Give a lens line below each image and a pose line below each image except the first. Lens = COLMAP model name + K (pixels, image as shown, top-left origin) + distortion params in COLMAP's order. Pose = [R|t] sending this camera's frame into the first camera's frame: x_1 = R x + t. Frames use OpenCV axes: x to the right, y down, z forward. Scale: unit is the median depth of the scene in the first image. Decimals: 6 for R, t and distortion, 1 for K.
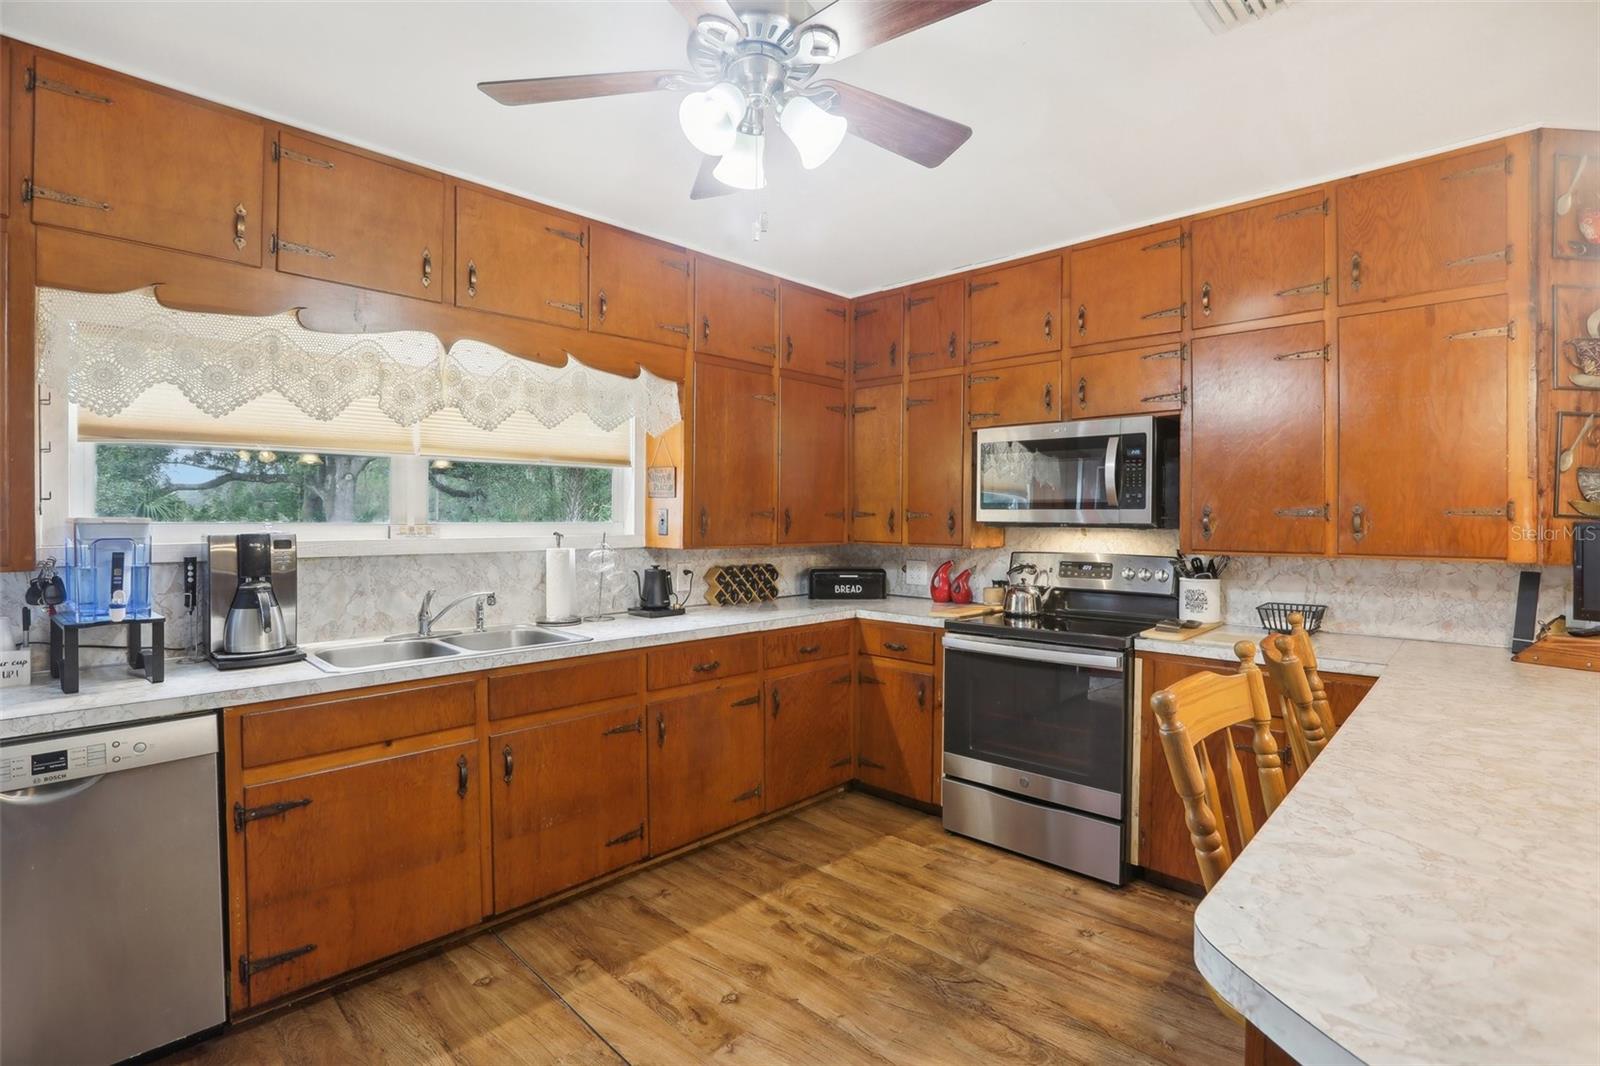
lens RADIAL K [[742.0, 0, 802.4], [0, 742.0, 521.8], [0, 0, 1]] dist [-0.046531, 0.016677]
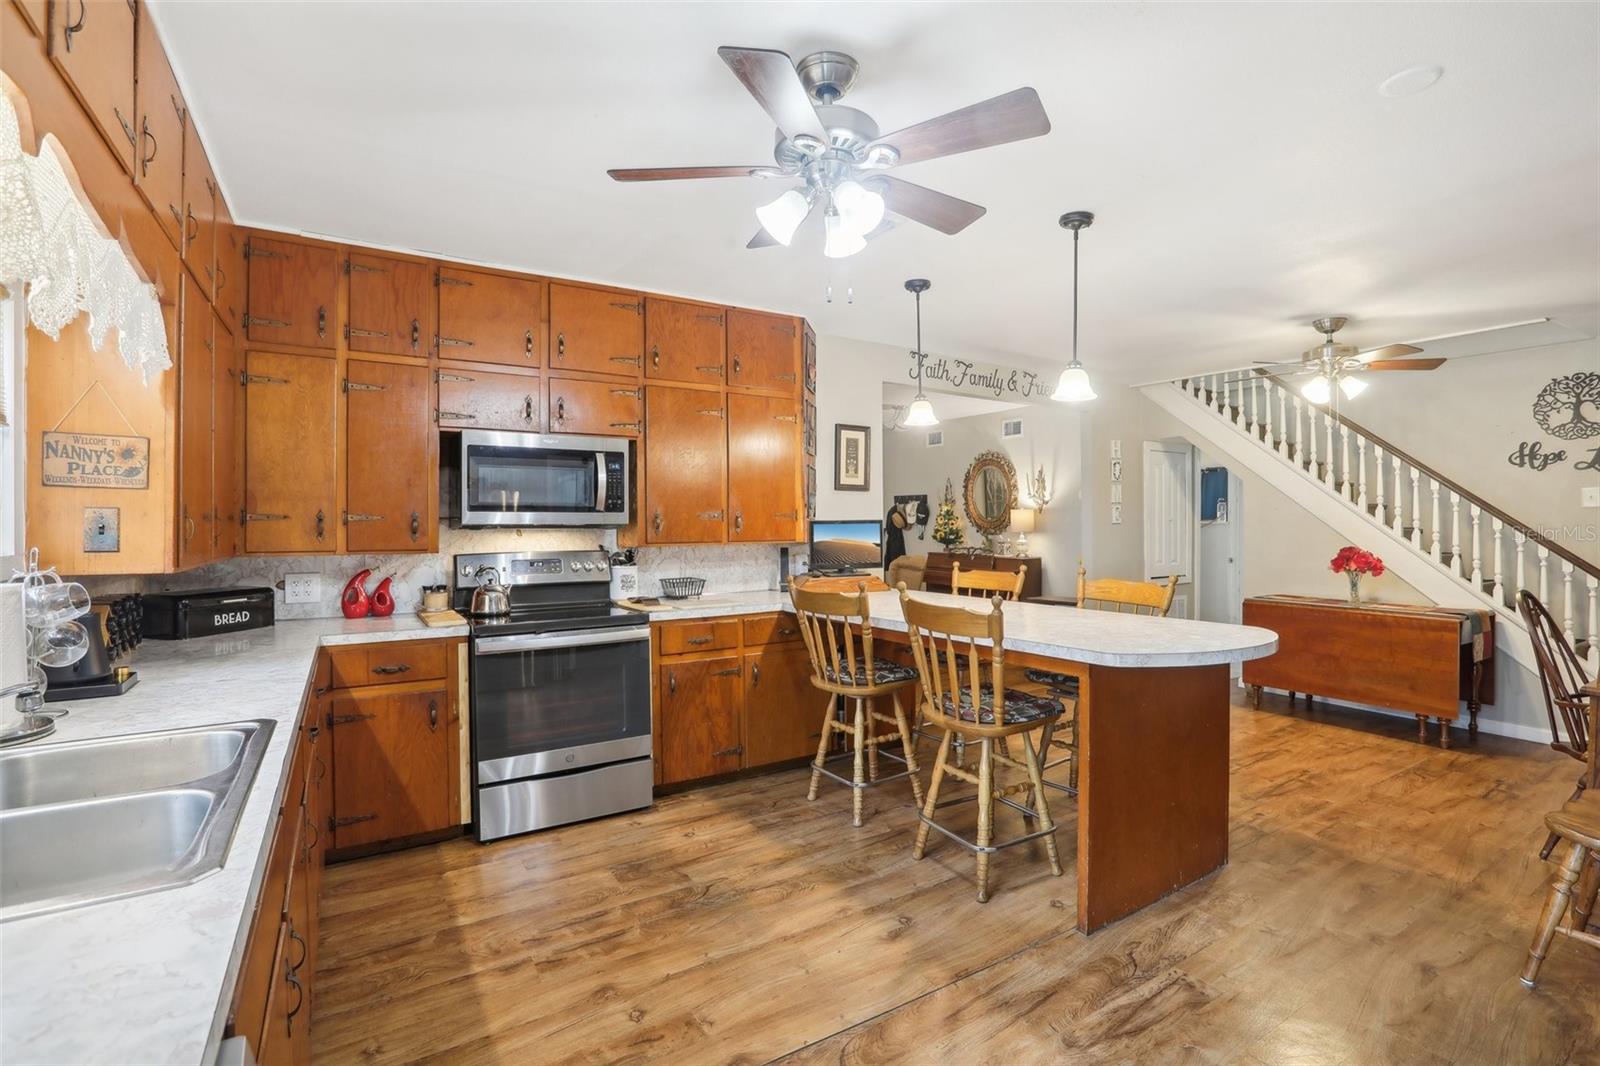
lens RADIAL K [[742.0, 0, 802.4], [0, 742.0, 521.8], [0, 0, 1]] dist [-0.046531, 0.016677]
pose [[0.244636, -0.006089, 0.969596, -0.754279], [0.009537, 0.999947, 0.003874, -0.003759], [-0.969568, 0.008299, 0.244681, 0.418643]]
